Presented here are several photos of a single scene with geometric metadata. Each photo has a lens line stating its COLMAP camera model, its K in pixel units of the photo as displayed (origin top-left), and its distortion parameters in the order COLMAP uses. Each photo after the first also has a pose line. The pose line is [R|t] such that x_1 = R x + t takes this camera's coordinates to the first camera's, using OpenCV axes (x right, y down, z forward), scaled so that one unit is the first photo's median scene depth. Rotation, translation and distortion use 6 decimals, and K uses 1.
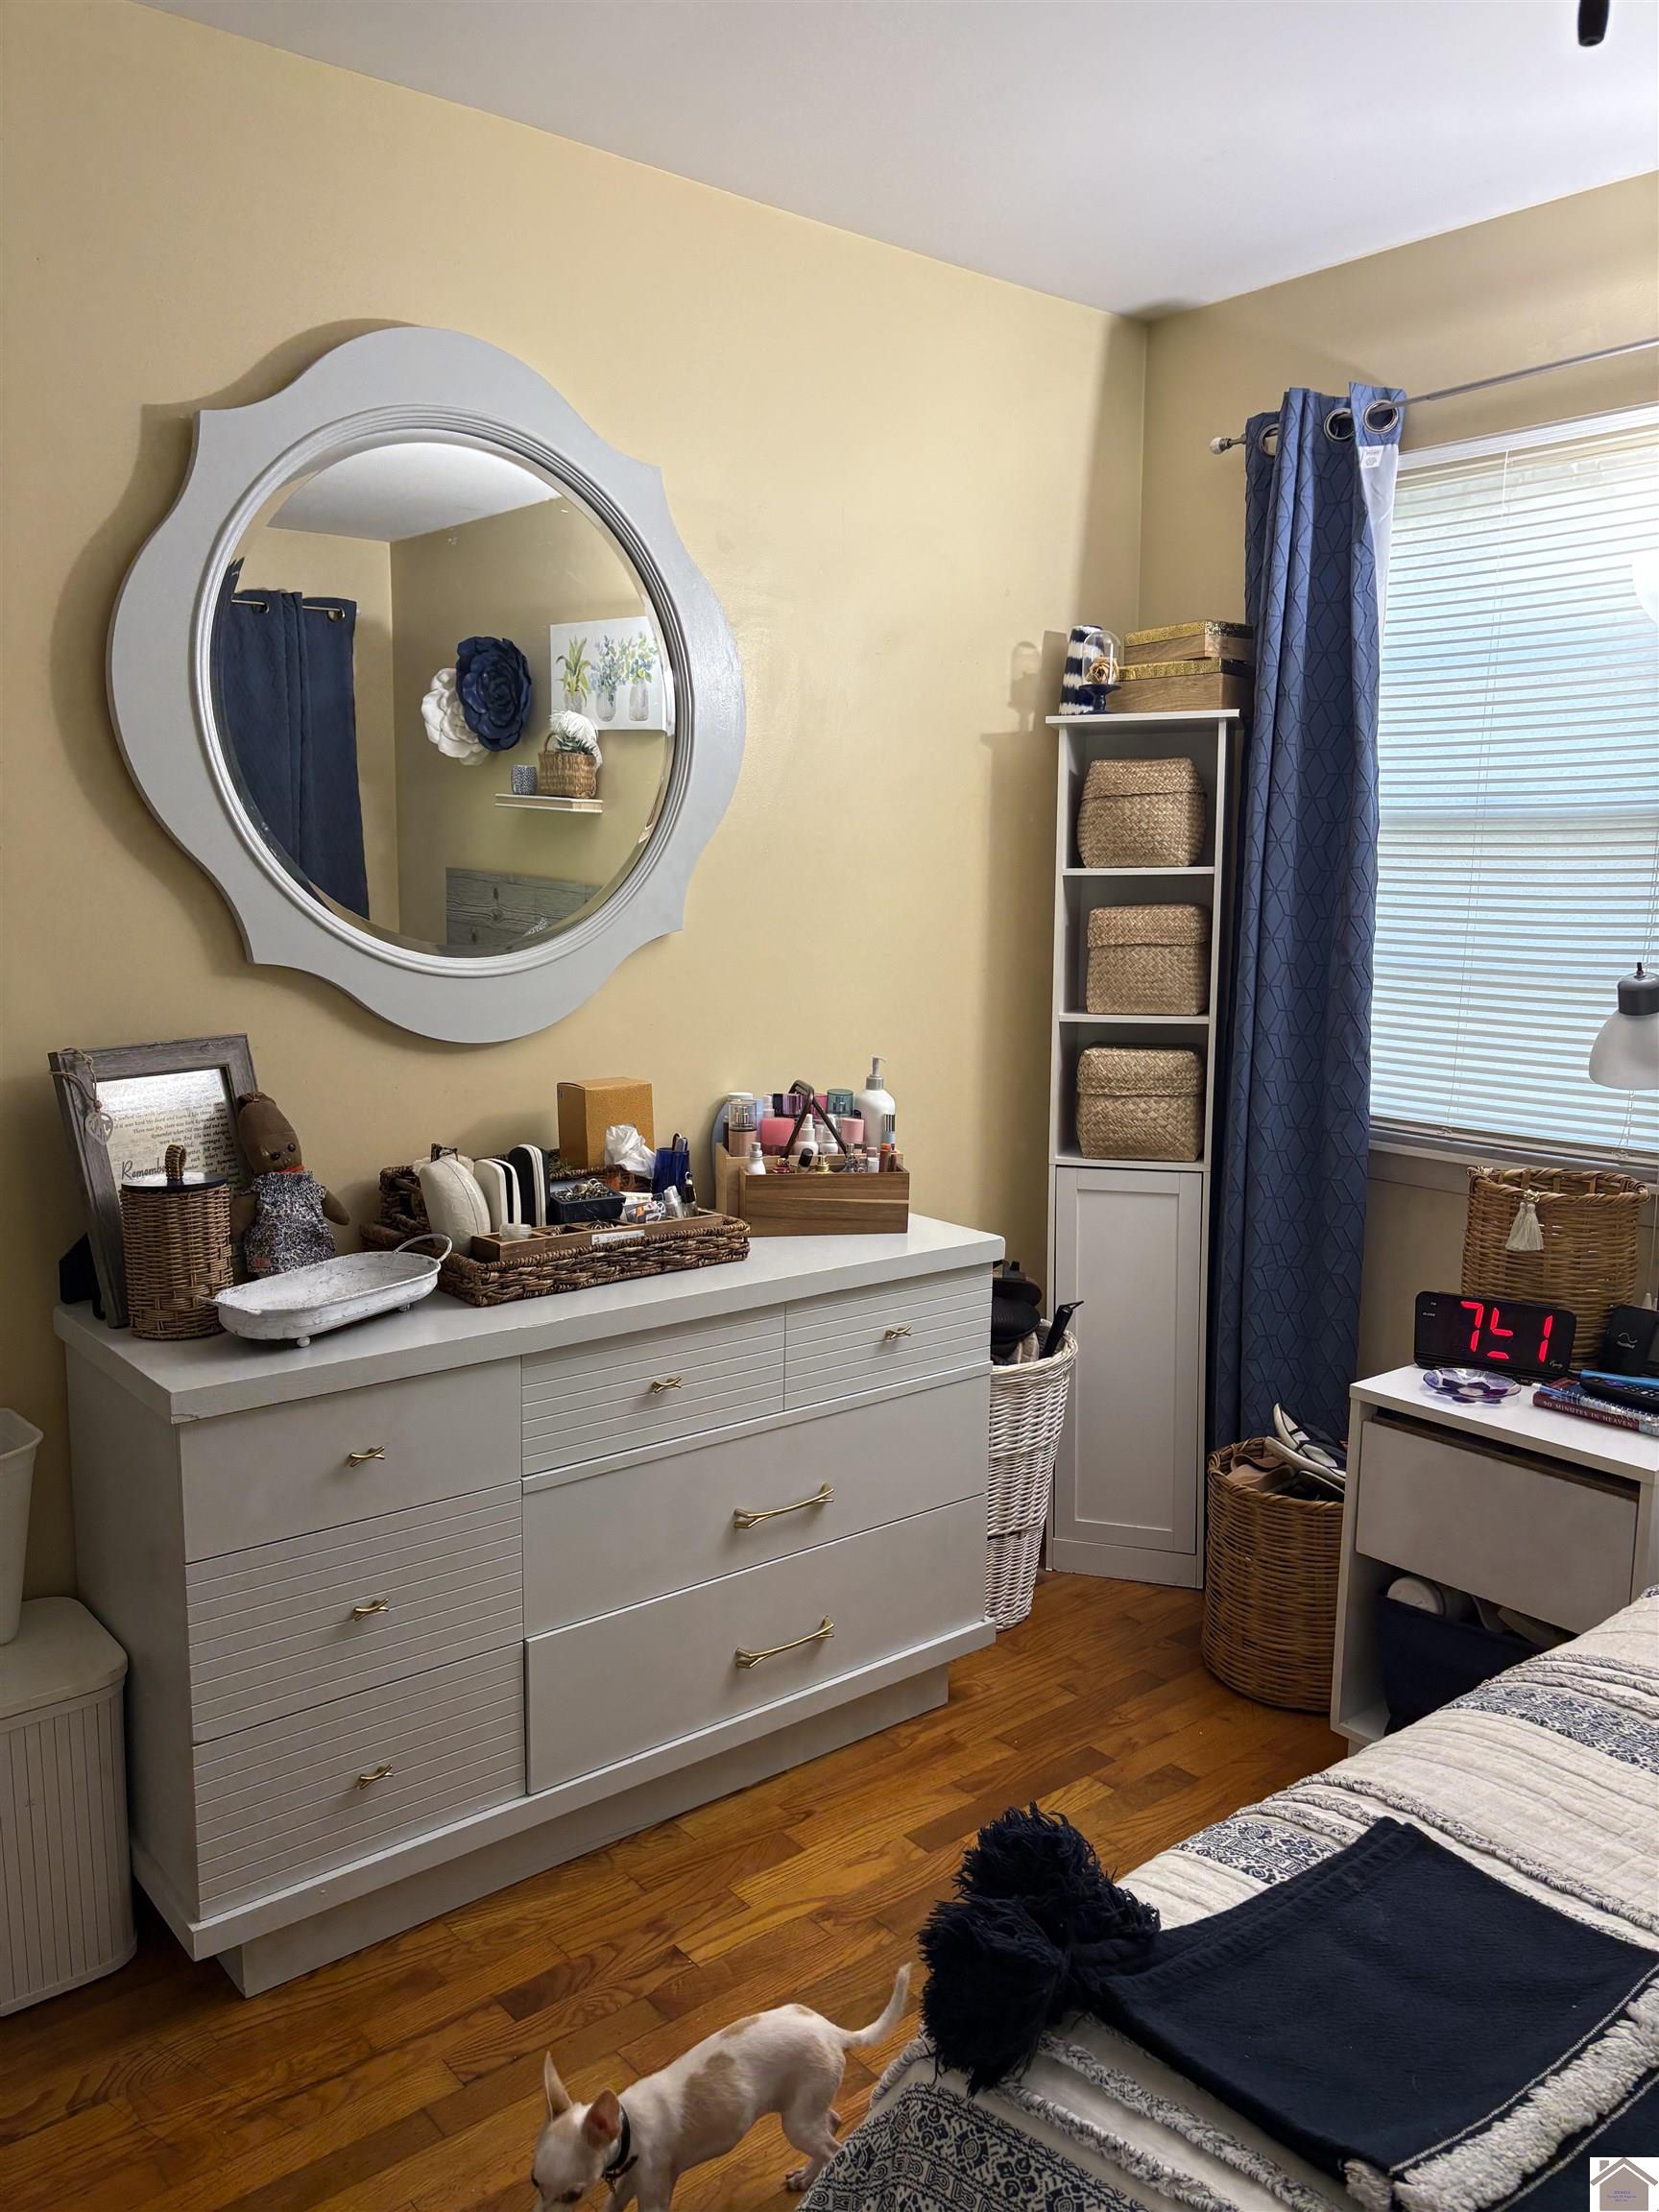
lens RADIAL K [[1681.0, 0, 824.2], [0, 1681.0, 1112.4], [0, 0, 1]] dist [0.044676, -0.056274]
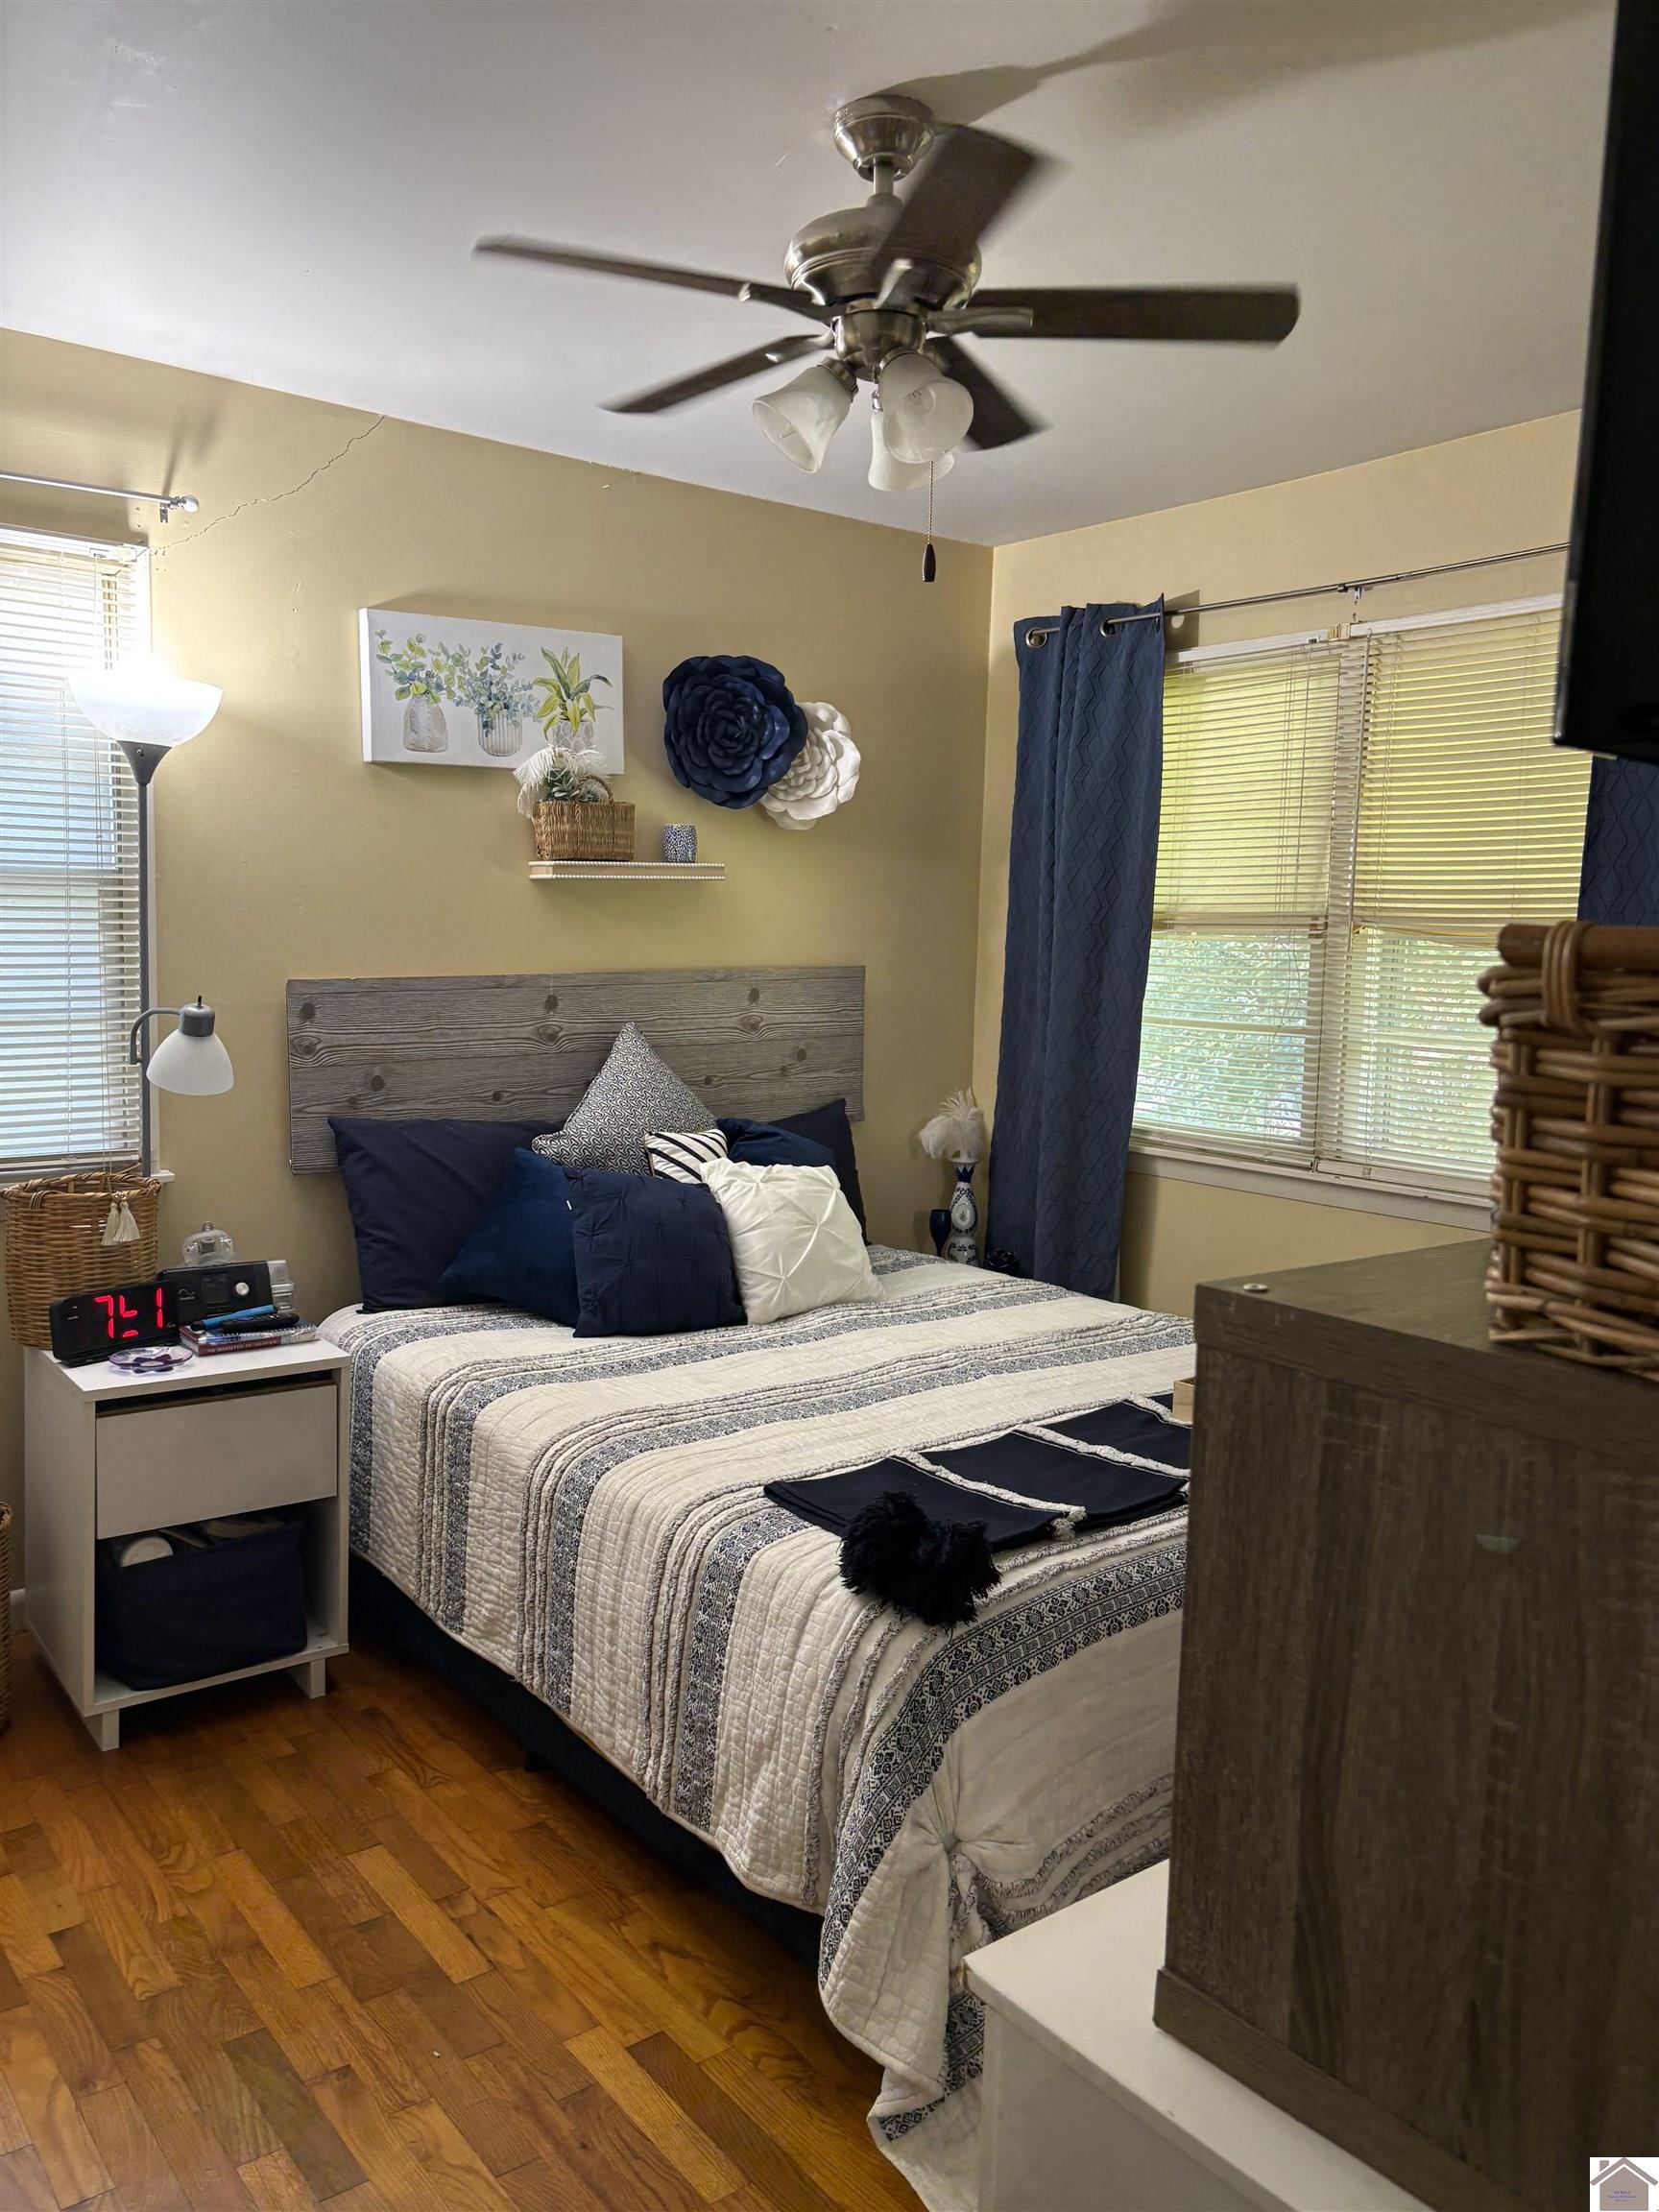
lens RADIAL K [[1681.0, 0, 820.2], [0, 1681.0, 1112.6], [0, 0, 1]] dist [0.044676, -0.056274]
pose [[0.018015, -0.119372, 0.992686, -0.772372], [0.118890, 0.986059, 0.116417, -0.091865], [-0.992744, 0.115923, 0.031956, 0.483824]]
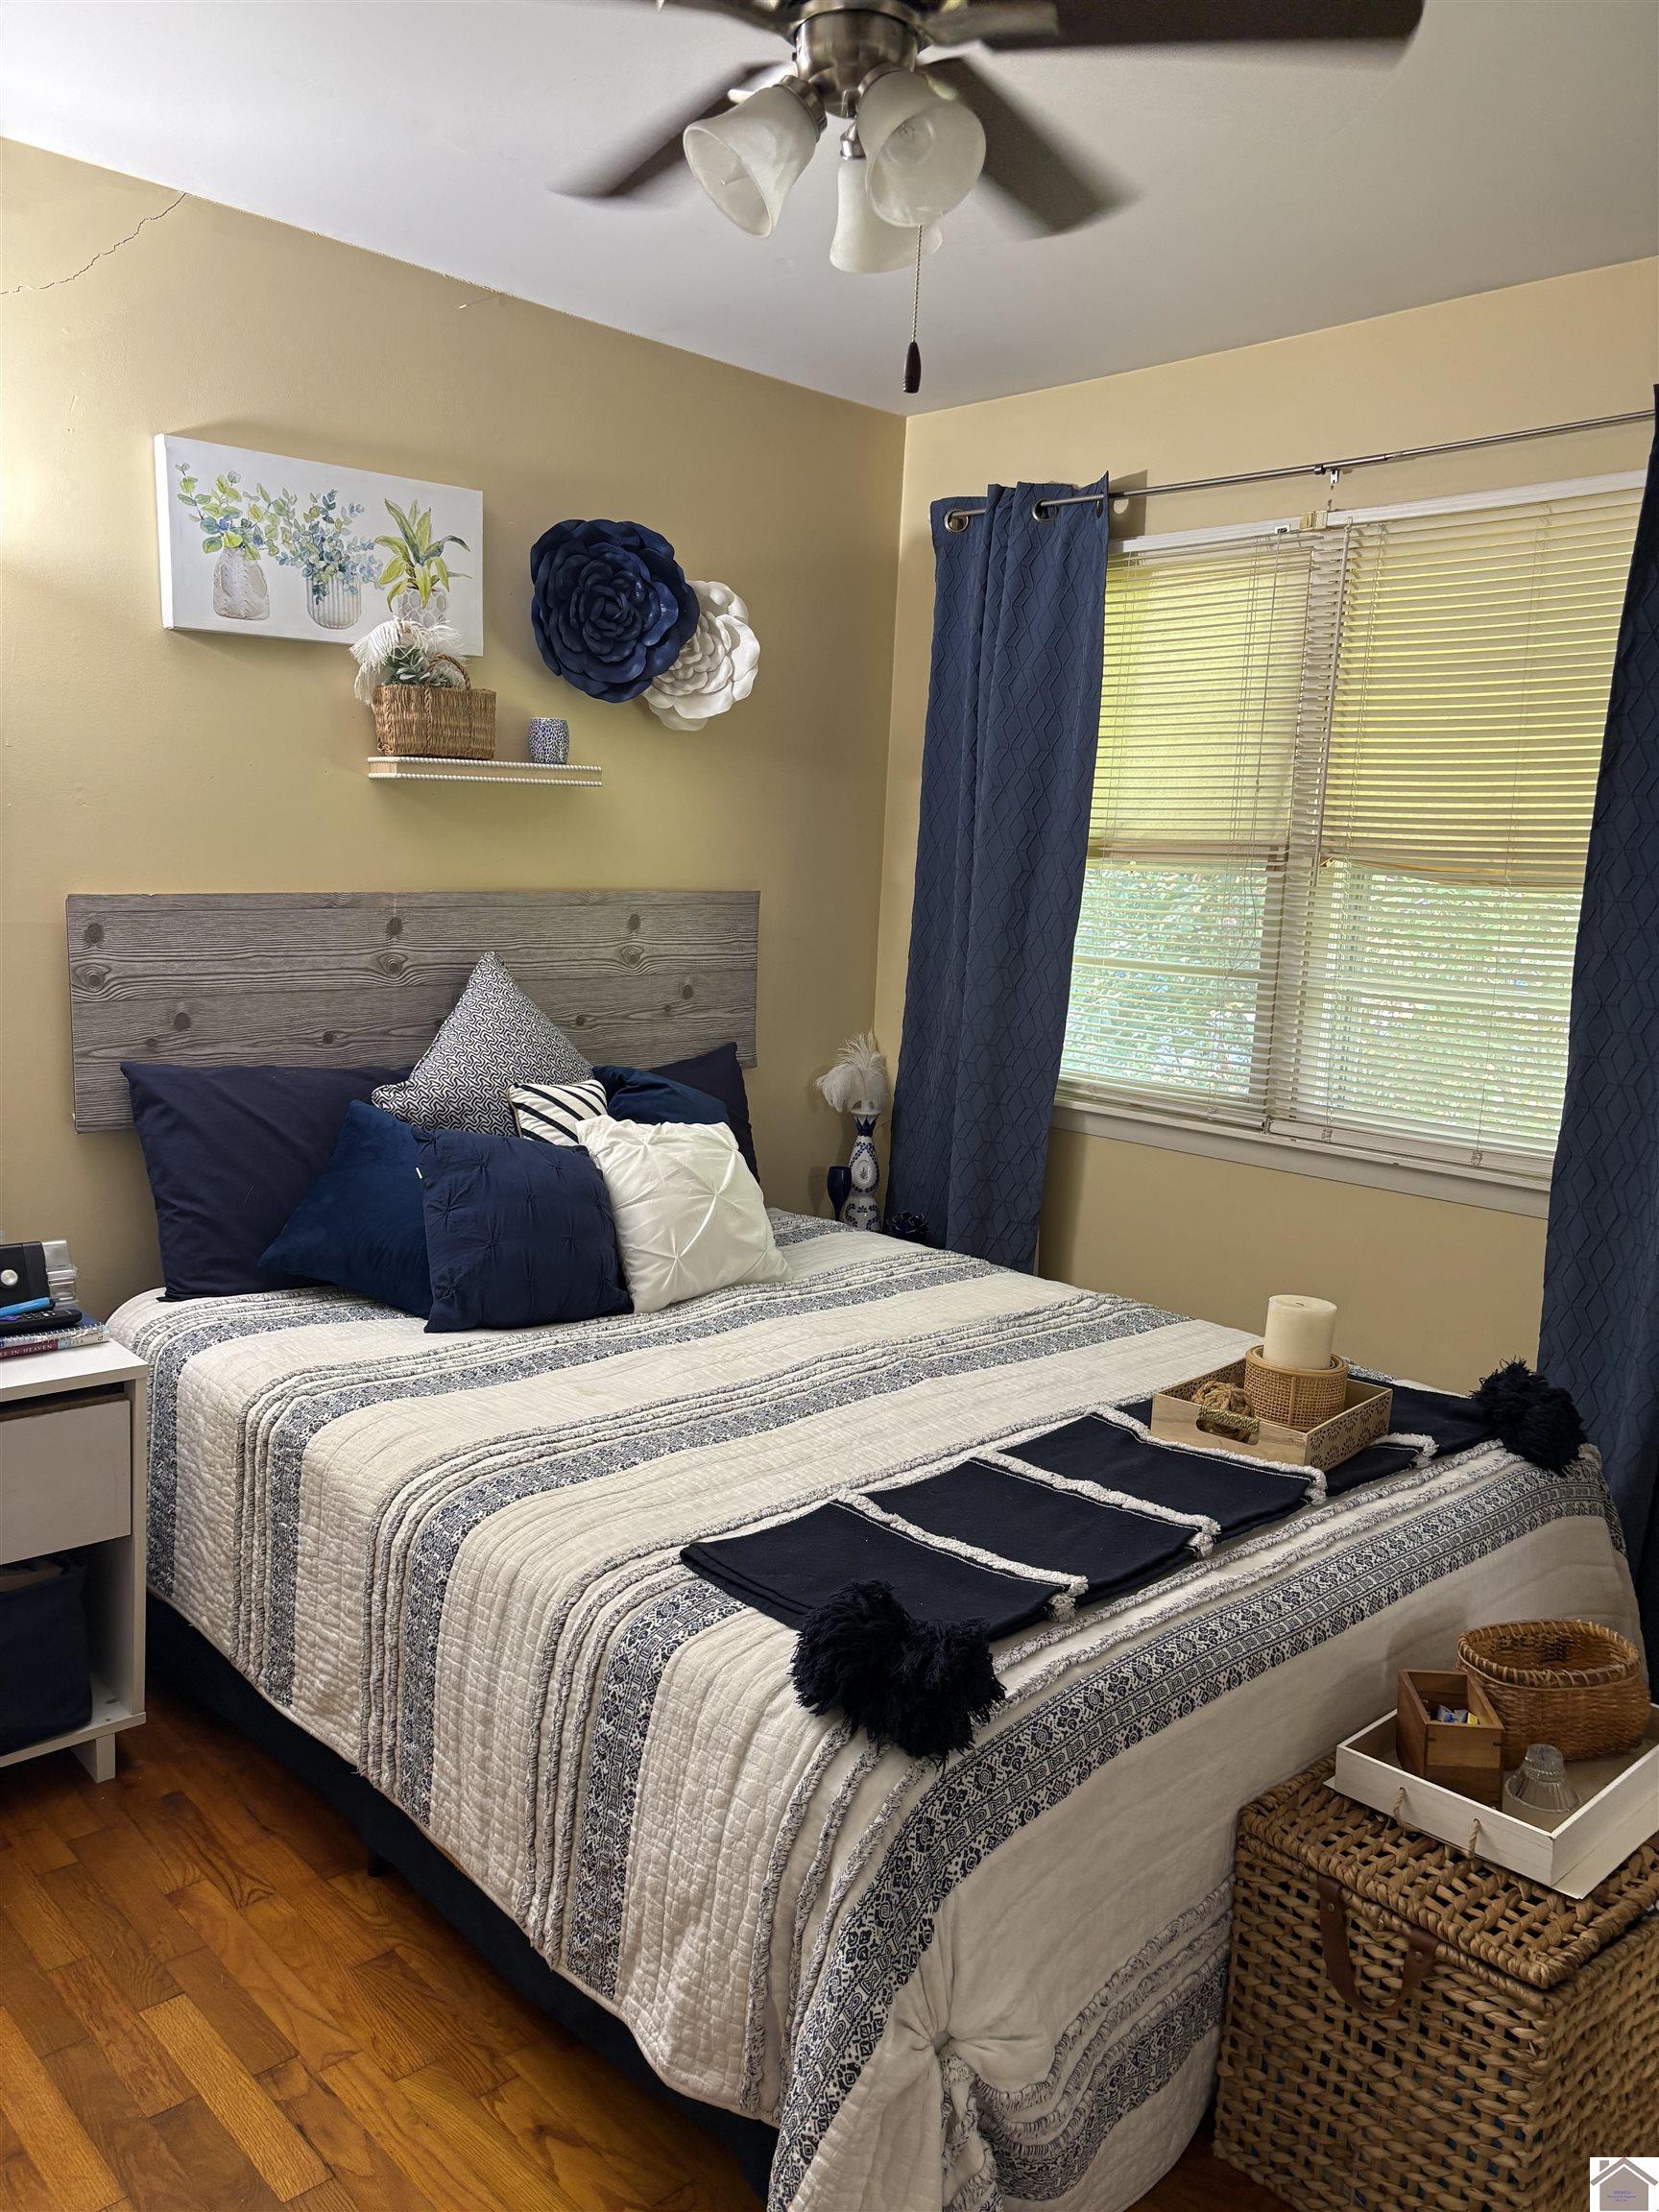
lens RADIAL K [[1681.0, 0, 826.8], [0, 1681.0, 1110.2], [0, 0, 1]] dist [0.044676, -0.056274]
pose [[-0.079806, -0.162503, 0.983475, -0.559958], [0.094876, 0.980905, 0.169777, -0.092024], [-0.992285, 0.106857, -0.062864, 0.533978]]
